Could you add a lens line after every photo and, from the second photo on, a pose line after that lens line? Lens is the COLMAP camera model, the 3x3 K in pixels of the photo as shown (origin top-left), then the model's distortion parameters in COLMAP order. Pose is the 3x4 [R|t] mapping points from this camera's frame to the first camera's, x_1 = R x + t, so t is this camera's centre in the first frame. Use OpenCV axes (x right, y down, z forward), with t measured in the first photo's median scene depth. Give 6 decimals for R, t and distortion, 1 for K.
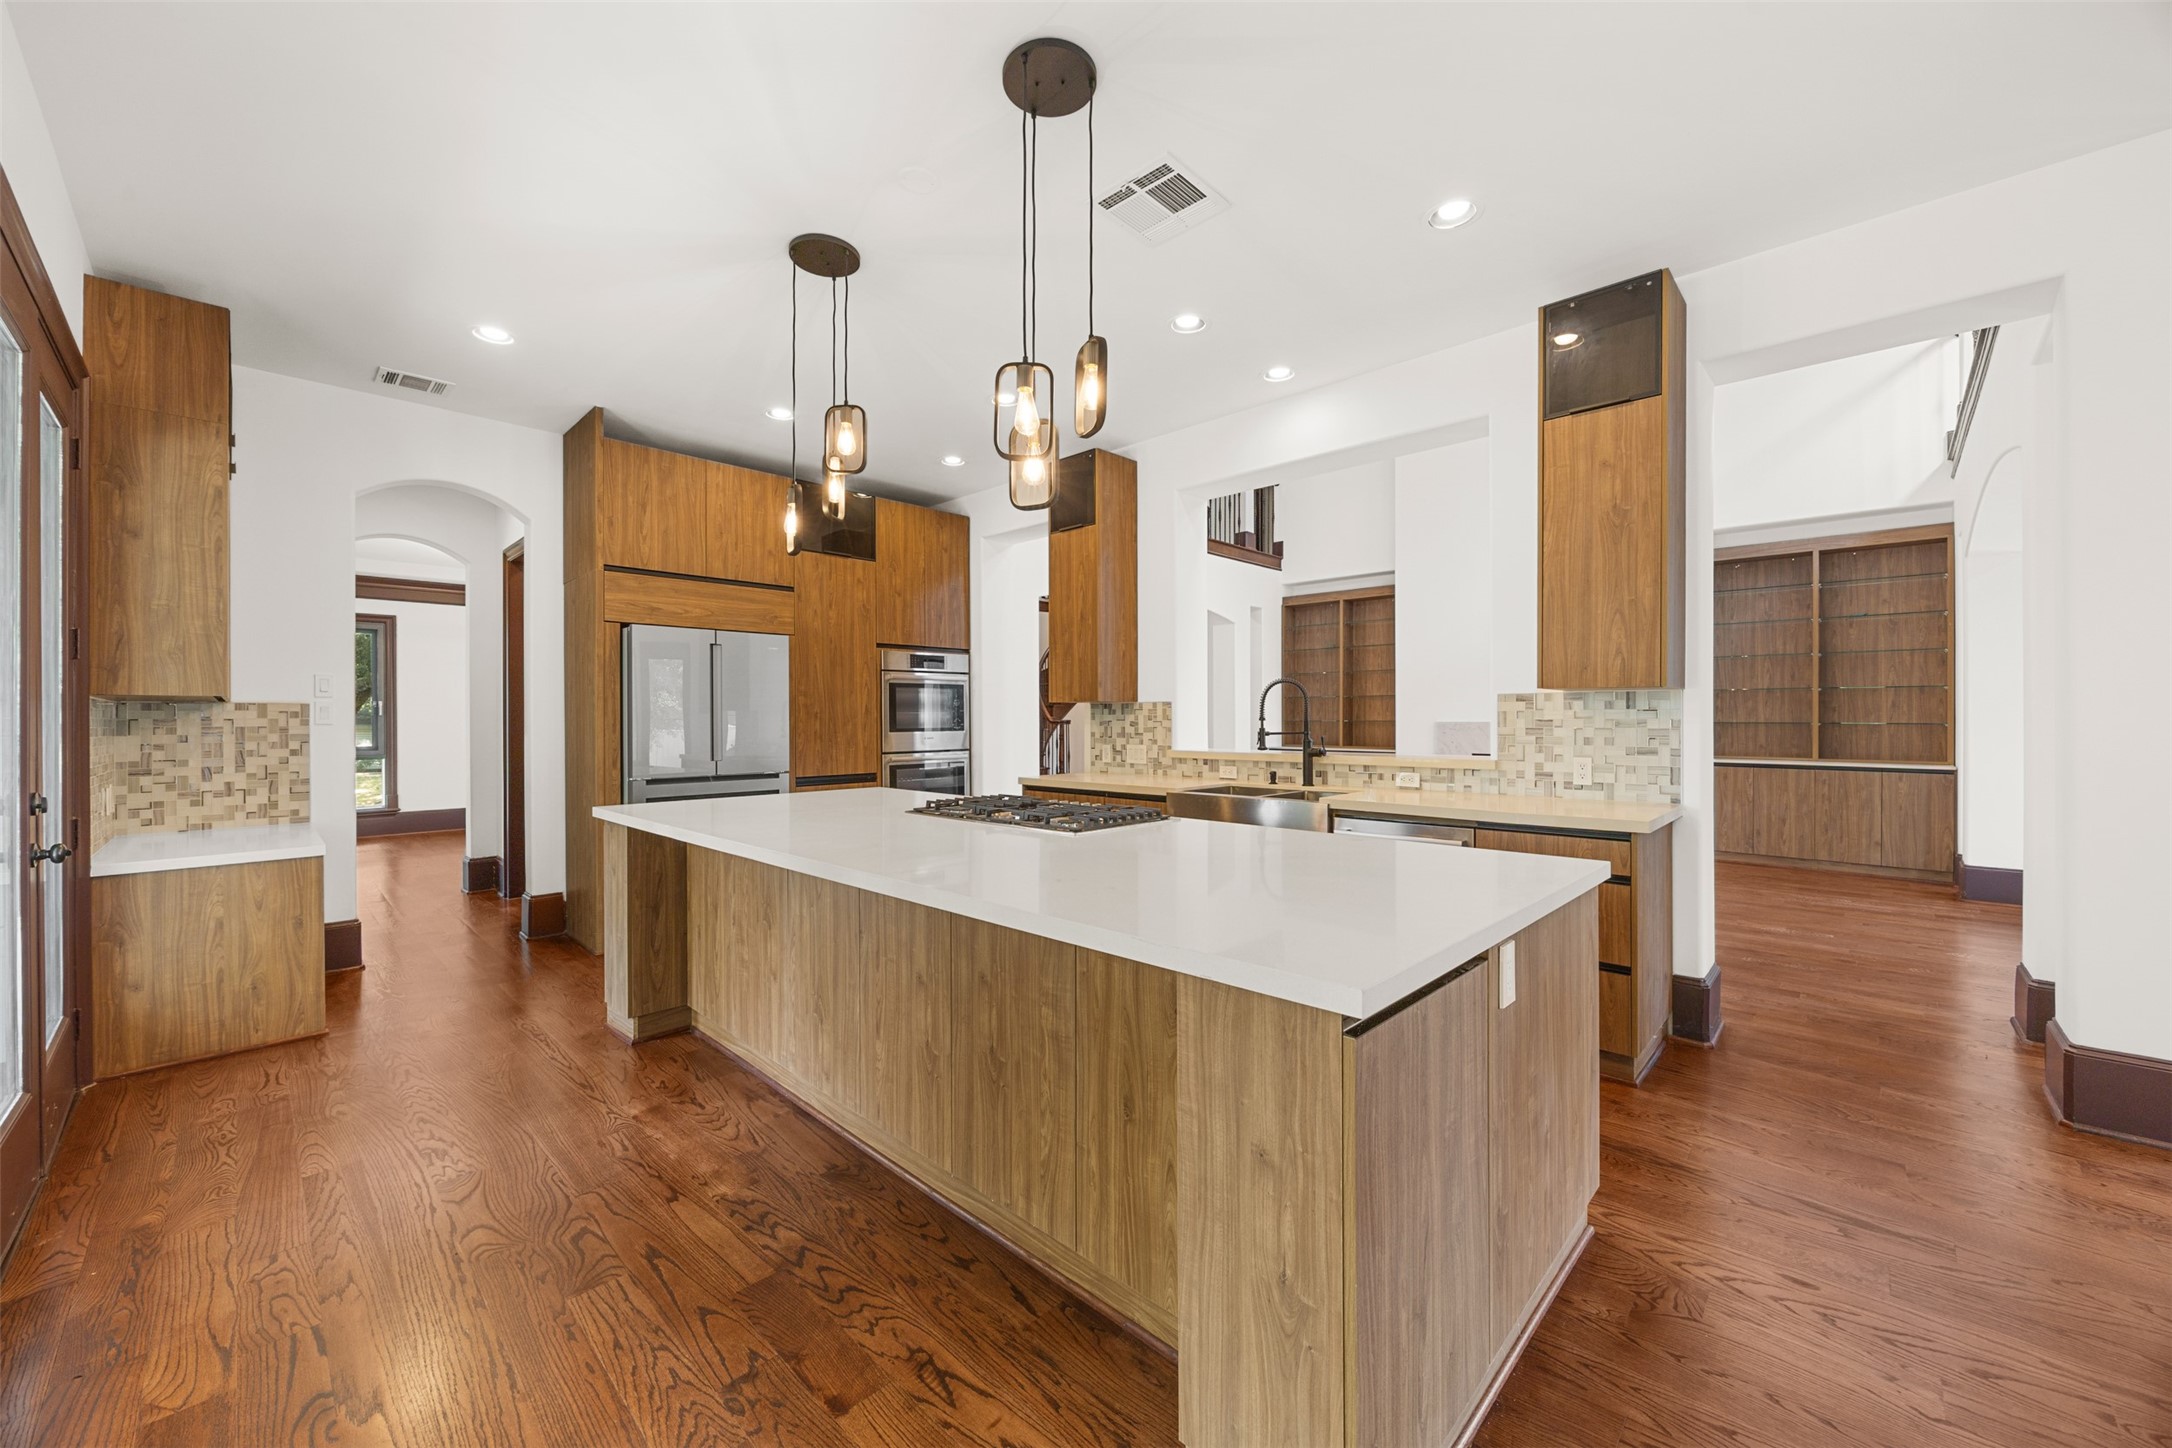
lens RADIAL K [[827.0, 0, 1100.1], [0, 827.0, 717.0], [0, 0, 1]] dist [-0.006763, -0.000119]
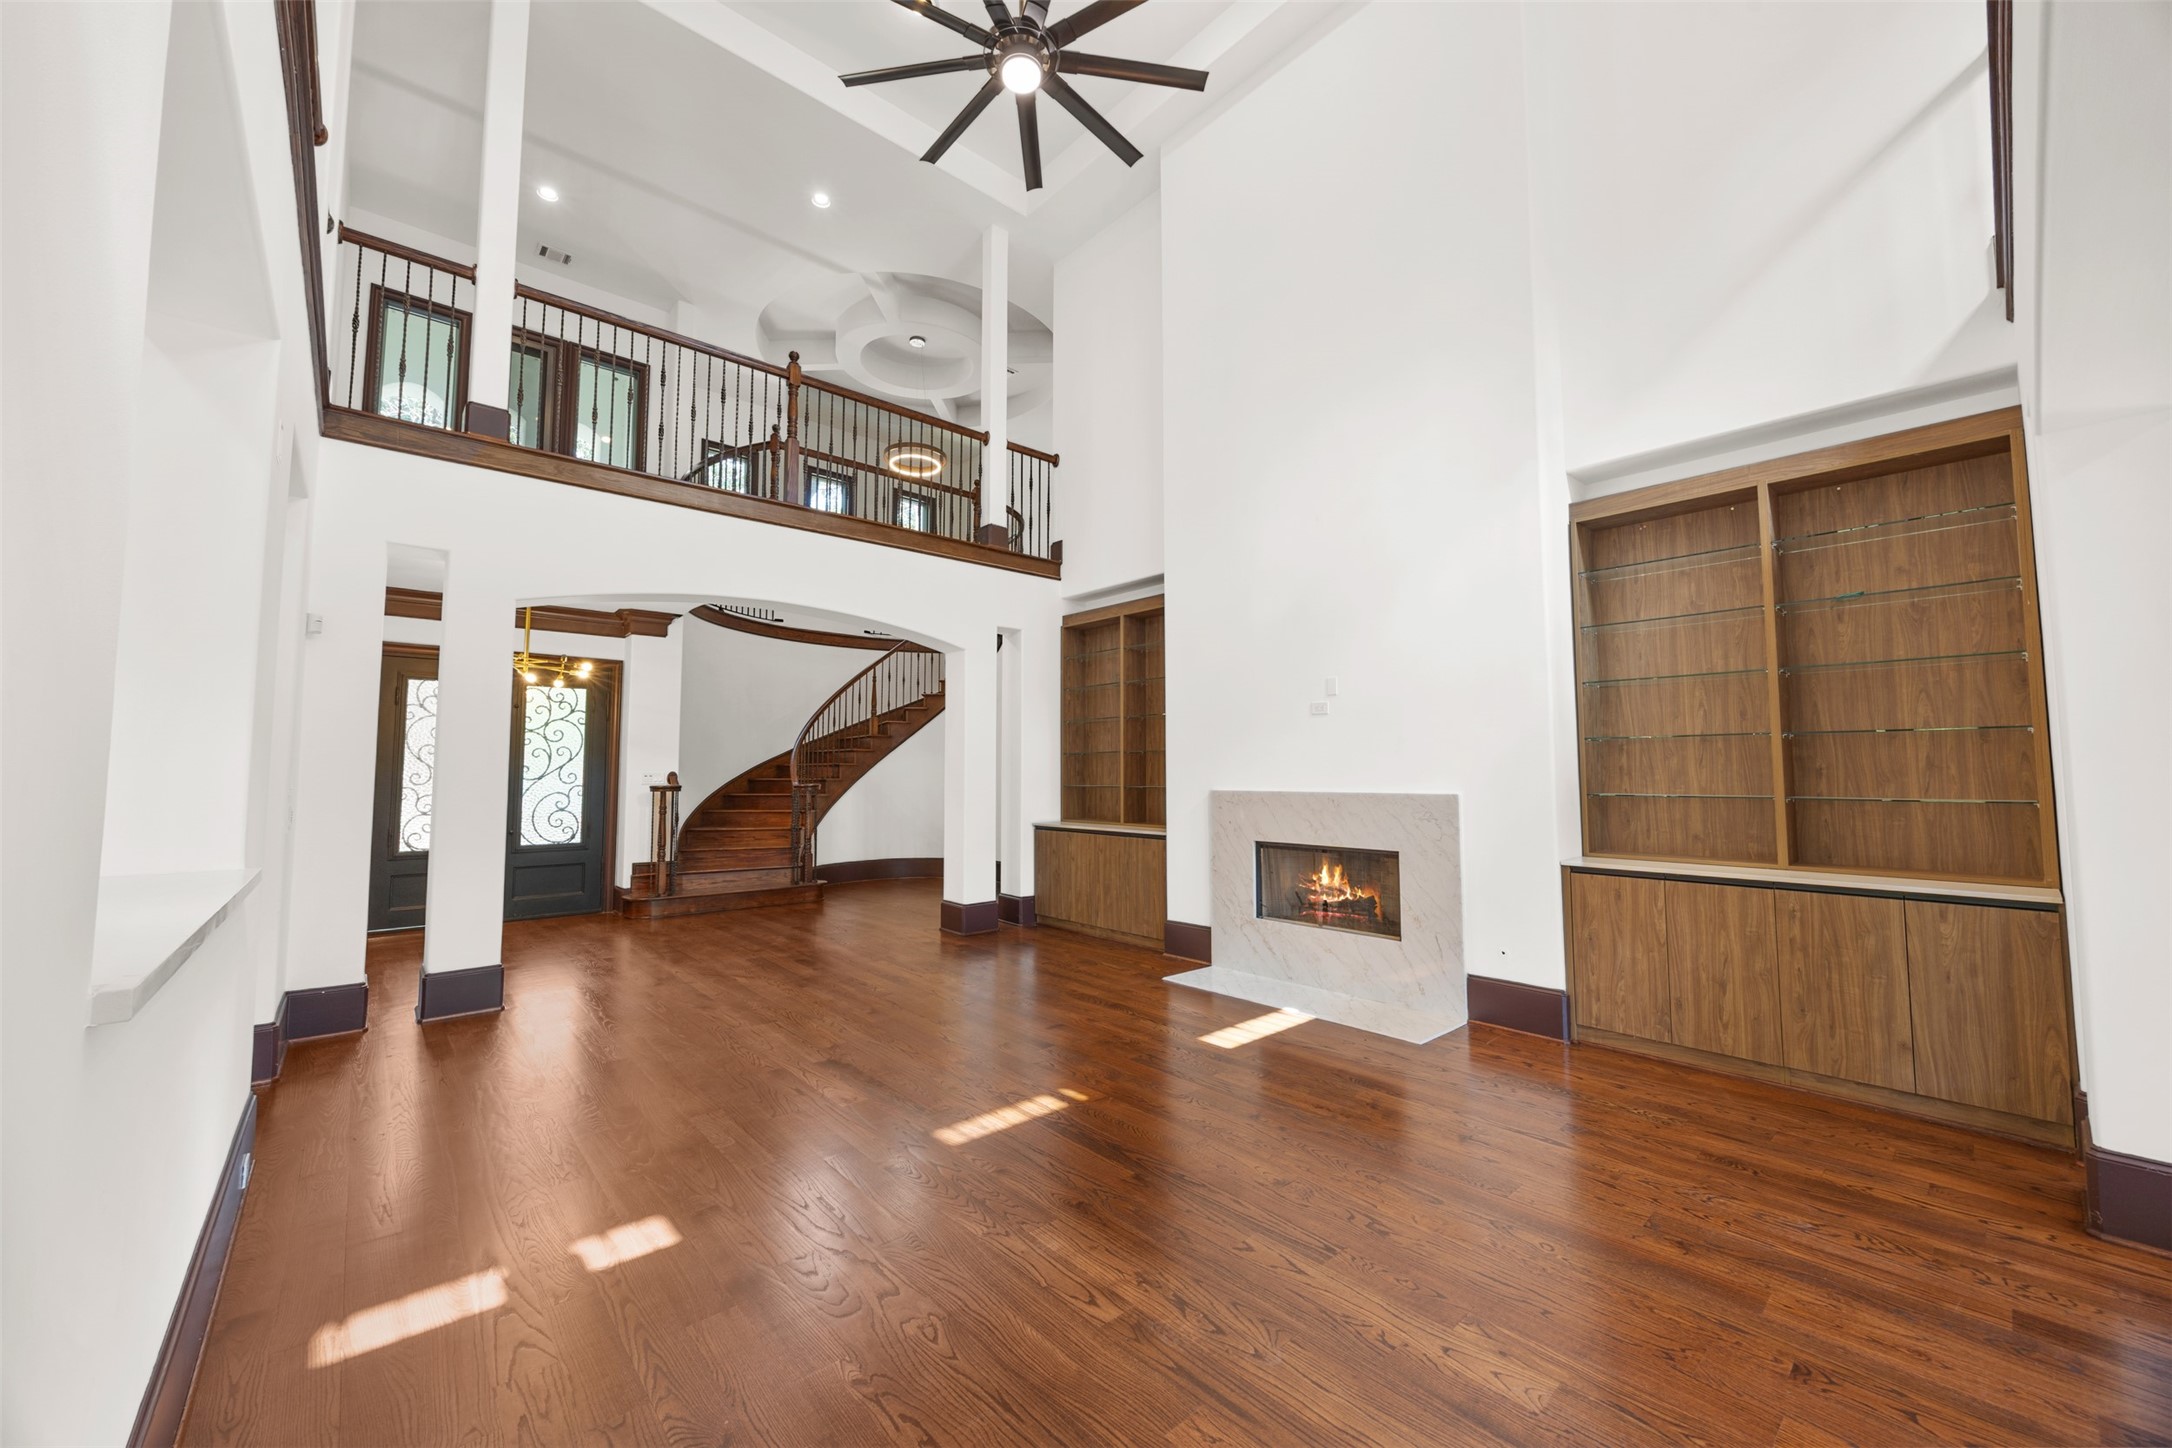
lens RADIAL K [[827.0, 0, 1100.1], [0, 827.0, 717.0], [0, 0, 1]] dist [-0.006763, -0.000119]
pose [[0.997552, -0.005244, -0.069729, 0.470192], [0.000465, 0.997660, -0.068374, -0.008864], [0.069925, 0.068174, 0.995220, 0.435660]]
